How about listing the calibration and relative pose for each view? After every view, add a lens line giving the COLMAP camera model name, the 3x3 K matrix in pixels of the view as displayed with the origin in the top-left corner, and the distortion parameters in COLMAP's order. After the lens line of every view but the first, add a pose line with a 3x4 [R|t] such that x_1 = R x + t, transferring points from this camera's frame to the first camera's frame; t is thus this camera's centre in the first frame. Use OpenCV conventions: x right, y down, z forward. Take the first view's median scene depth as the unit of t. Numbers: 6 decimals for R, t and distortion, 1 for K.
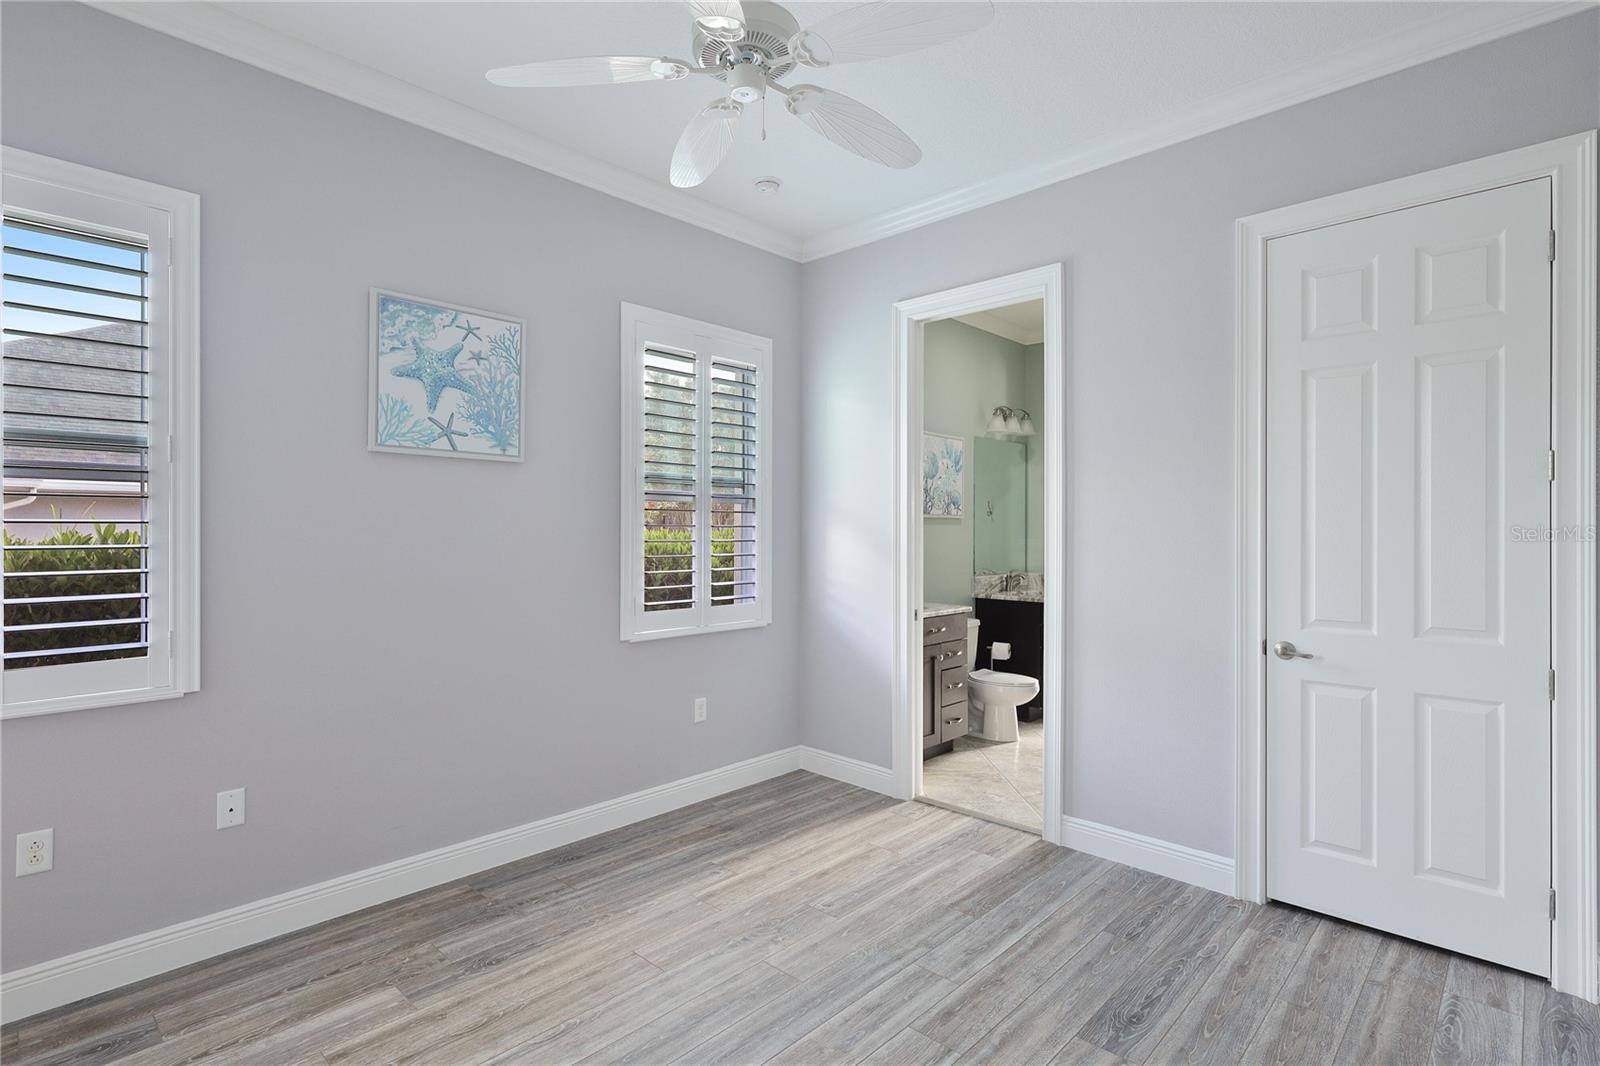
lens RADIAL K [[768.3, 0, 802.0], [0, 768.3, 533.1], [0, 0, 1]] dist [0.006079, 0.000589]
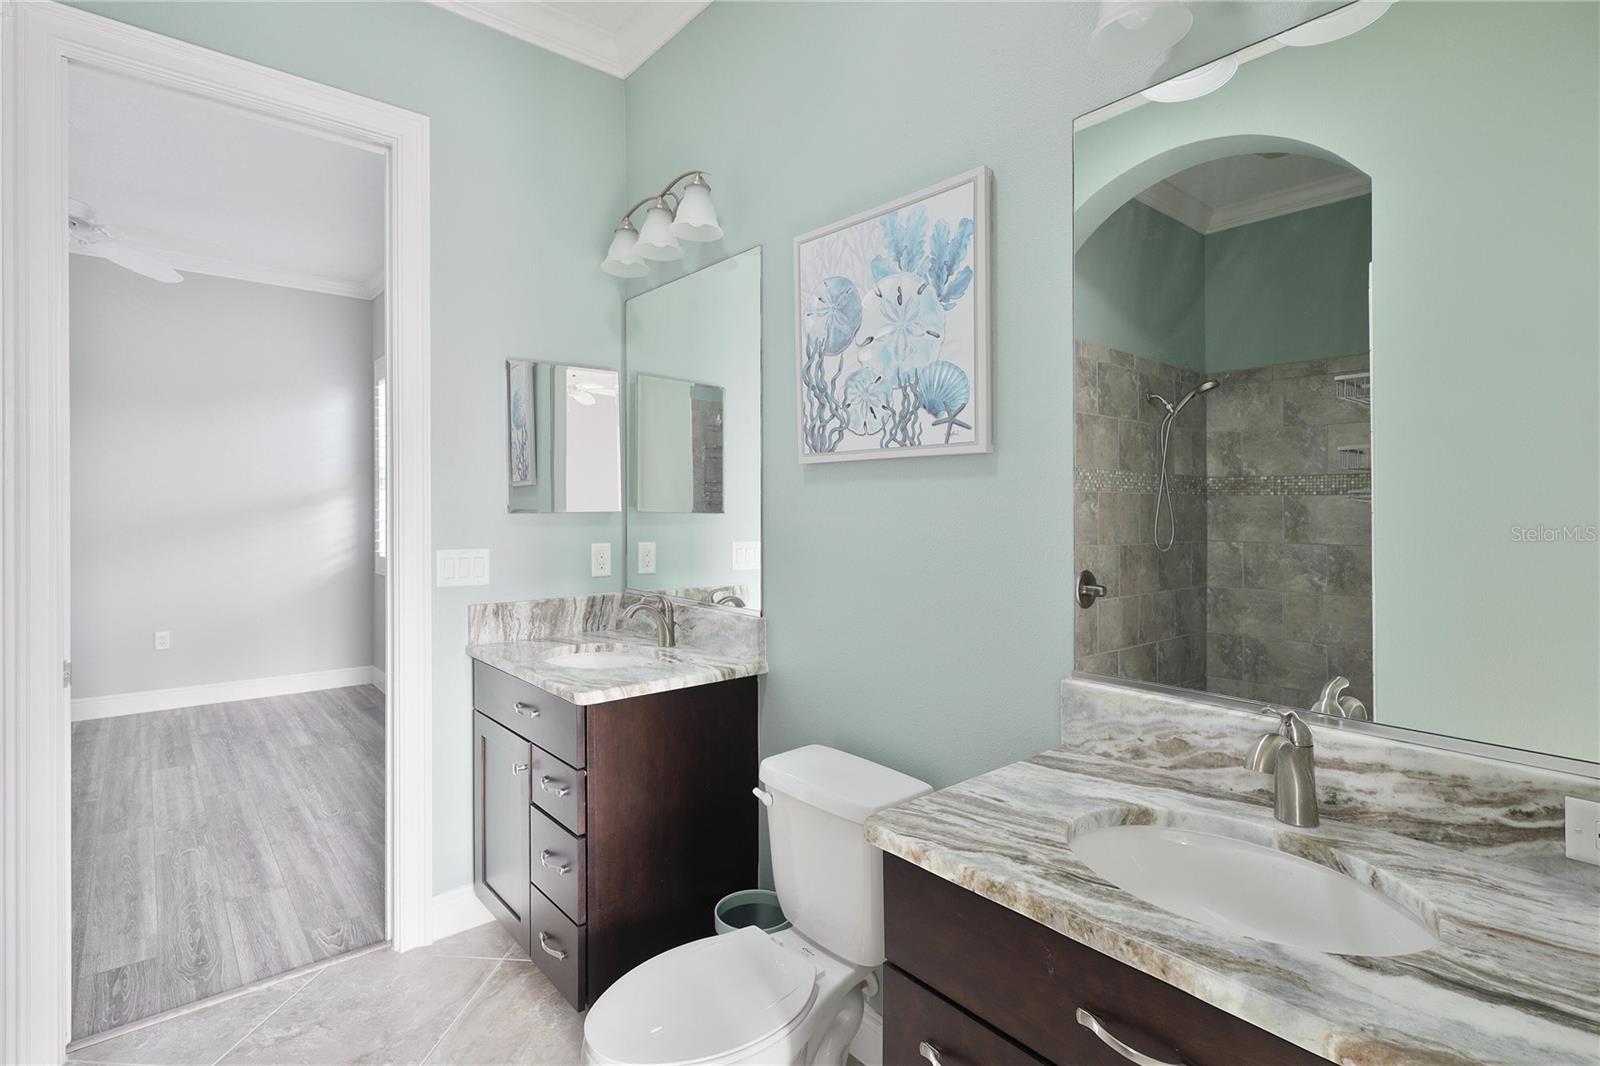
lens RADIAL K [[768.3, 0, 789.8], [0, 768.3, 509.0], [0, 0, 1]] dist [0.006079, 0.000589]
pose [[-0.104673, 0.003179, -0.994502, 0.659064], [-0.003479, 0.999988, 0.003563, 0.001132], [0.994501, 0.003832, -0.104661, 1.269194]]
